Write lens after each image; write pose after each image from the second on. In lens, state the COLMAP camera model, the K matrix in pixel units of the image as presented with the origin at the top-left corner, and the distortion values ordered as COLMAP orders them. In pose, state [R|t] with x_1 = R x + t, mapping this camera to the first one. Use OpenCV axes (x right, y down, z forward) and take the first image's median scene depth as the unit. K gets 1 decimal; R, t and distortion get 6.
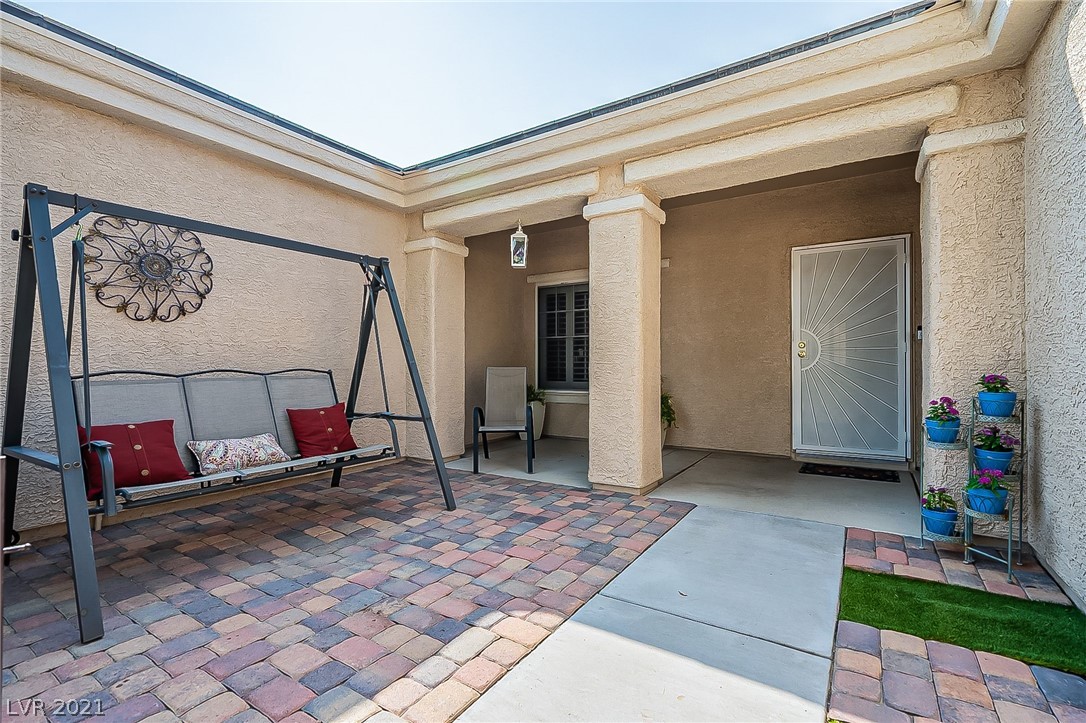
lens RADIAL K [[505.3, 0, 546.4], [0, 505.3, 364.7], [0, 0, 1]] dist [-0.000916, 0.003244]
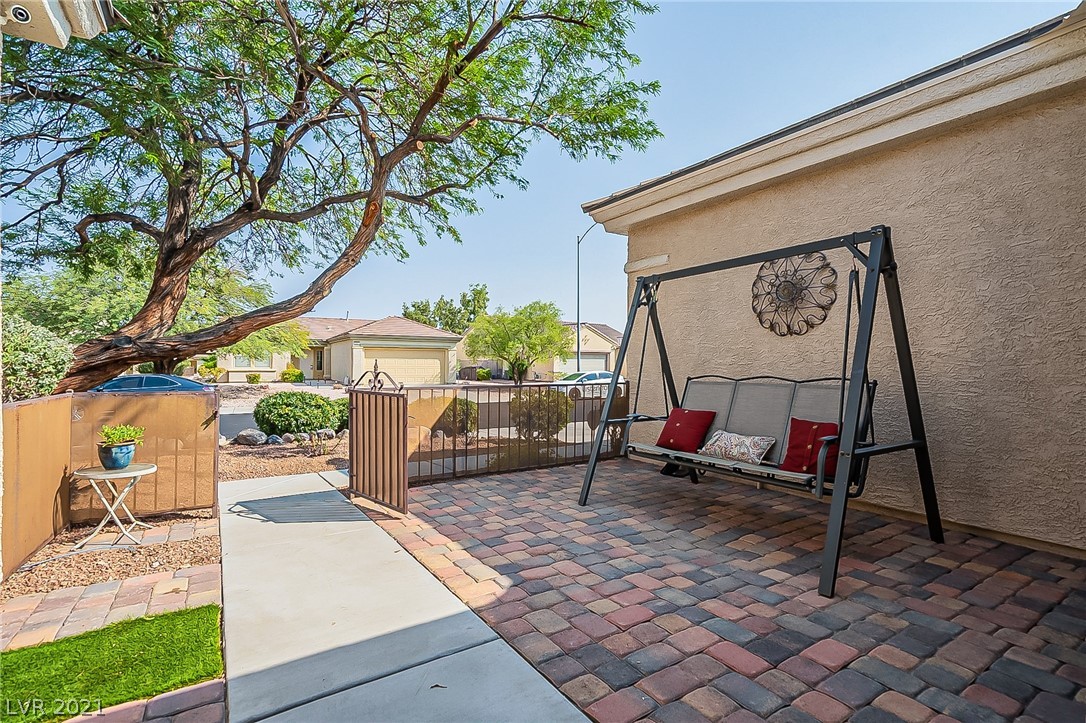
lens RADIAL K [[505.3, 0, 543.1], [0, 505.3, 363.5], [0, 0, 1]] dist [-0.000916, 0.003244]
pose [[-0.410483, -0.000926, -0.911868, 0.652265], [-0.001743, 0.999998, -0.000231, -0.019285], [0.911866, 0.001494, -0.410484, 1.063679]]
